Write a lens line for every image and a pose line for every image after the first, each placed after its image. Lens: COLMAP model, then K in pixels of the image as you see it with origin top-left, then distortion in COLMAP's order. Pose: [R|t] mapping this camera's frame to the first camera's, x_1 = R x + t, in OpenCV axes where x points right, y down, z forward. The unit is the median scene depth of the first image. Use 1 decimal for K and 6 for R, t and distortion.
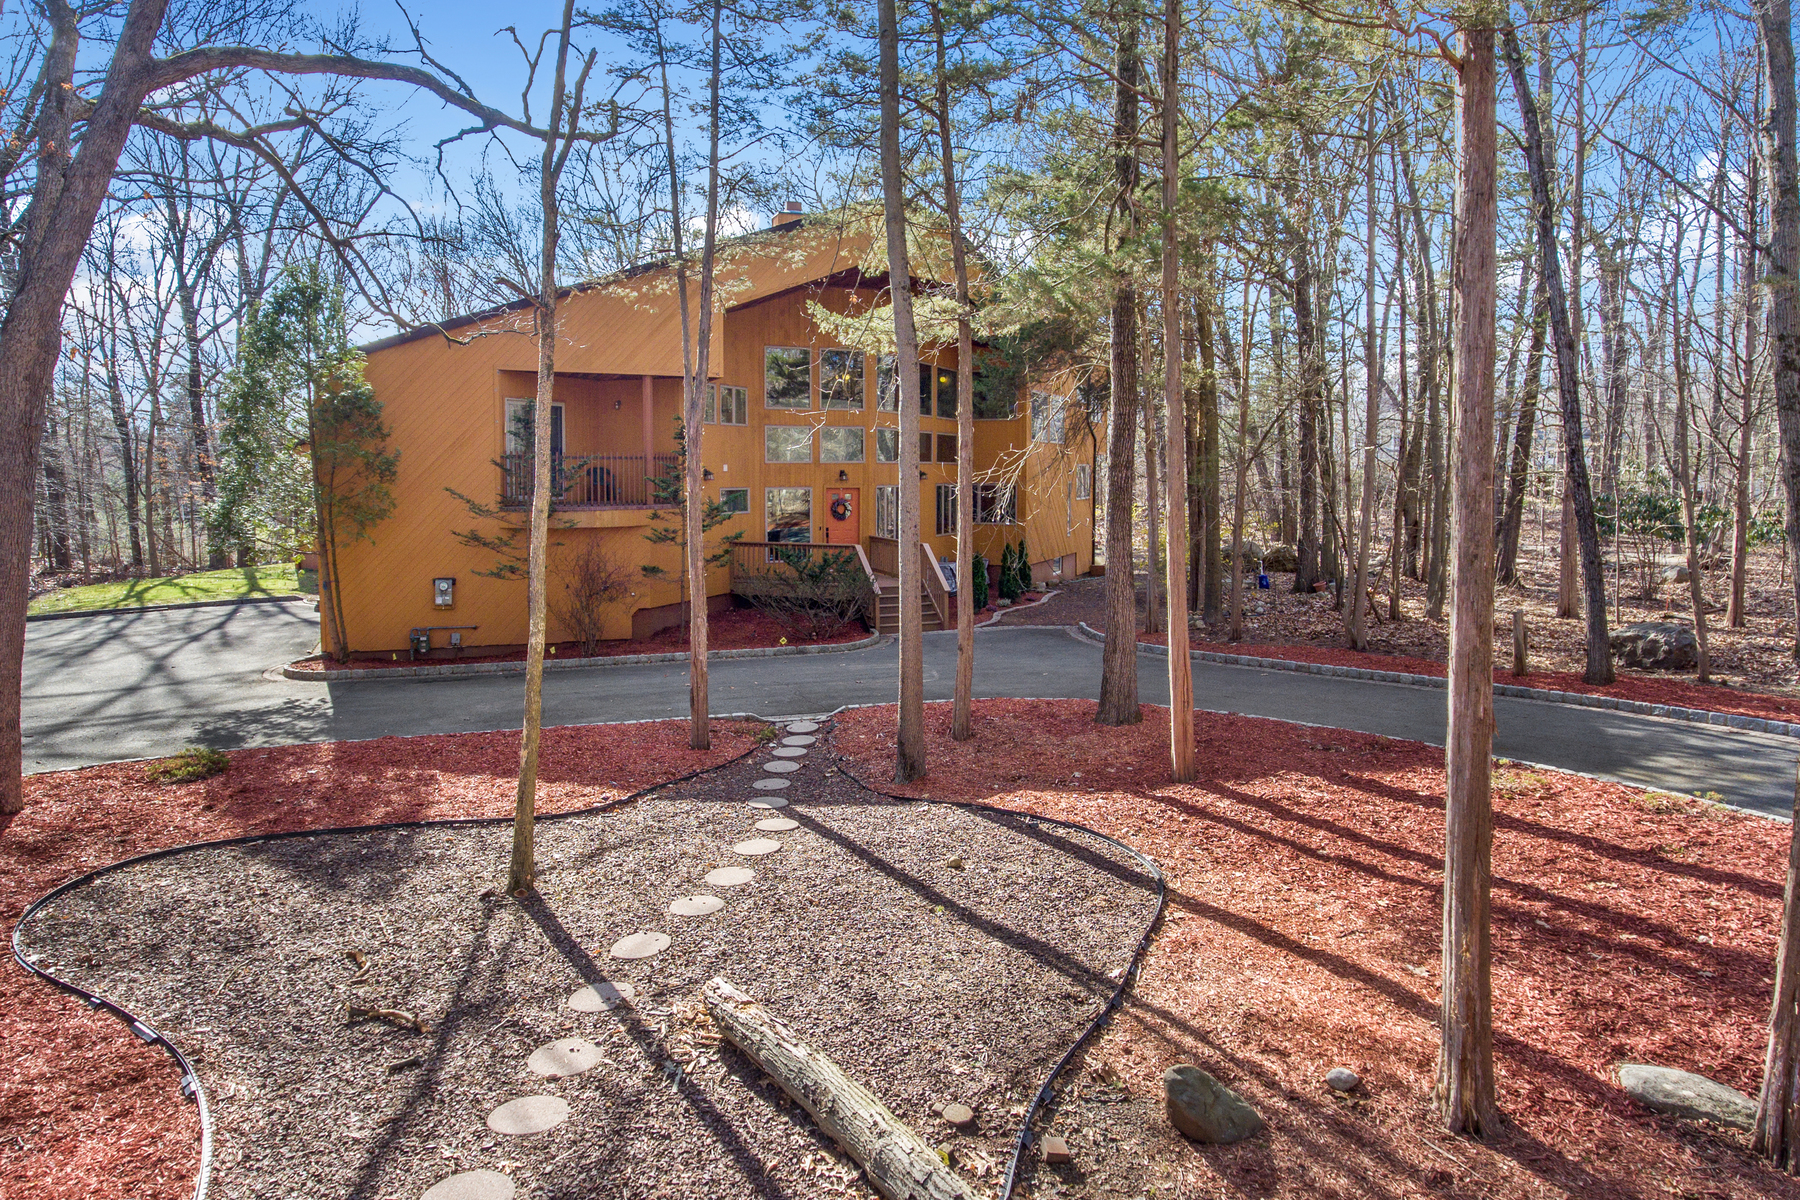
lens RADIAL K [[1200.7, 0, 900.0], [0, 1200.7, 600.0], [0, 0, 1]] dist [-0.005662, -0.001123]
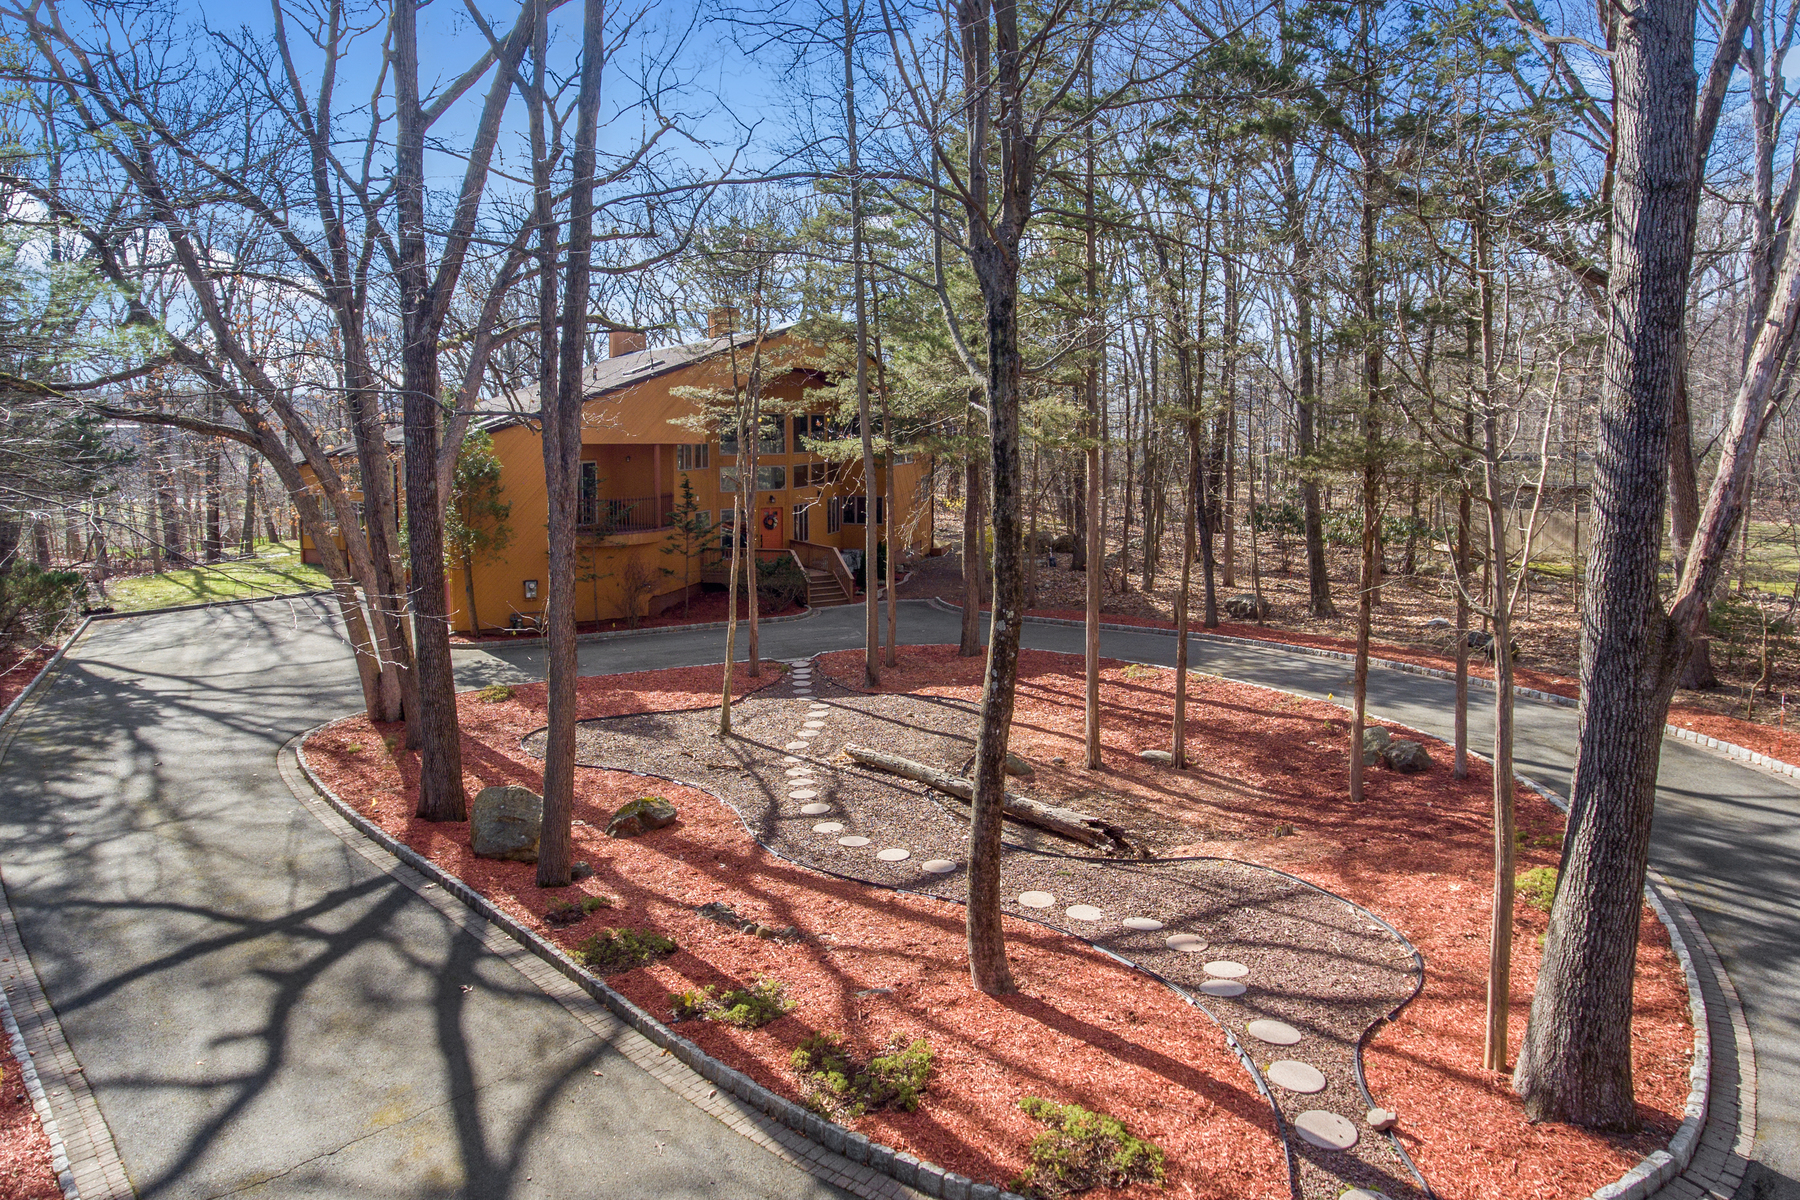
lens RADIAL K [[1200.7, 0, 900.0], [0, 1200.7, 600.0], [0, 0, 1]] dist [-0.005662, -0.001123]
pose [[0.987827, -0.027397, 0.153124, -0.273411], [0.021539, 0.998976, 0.039788, -0.080951], [-0.154057, -0.036005, 0.987406, -1.088035]]
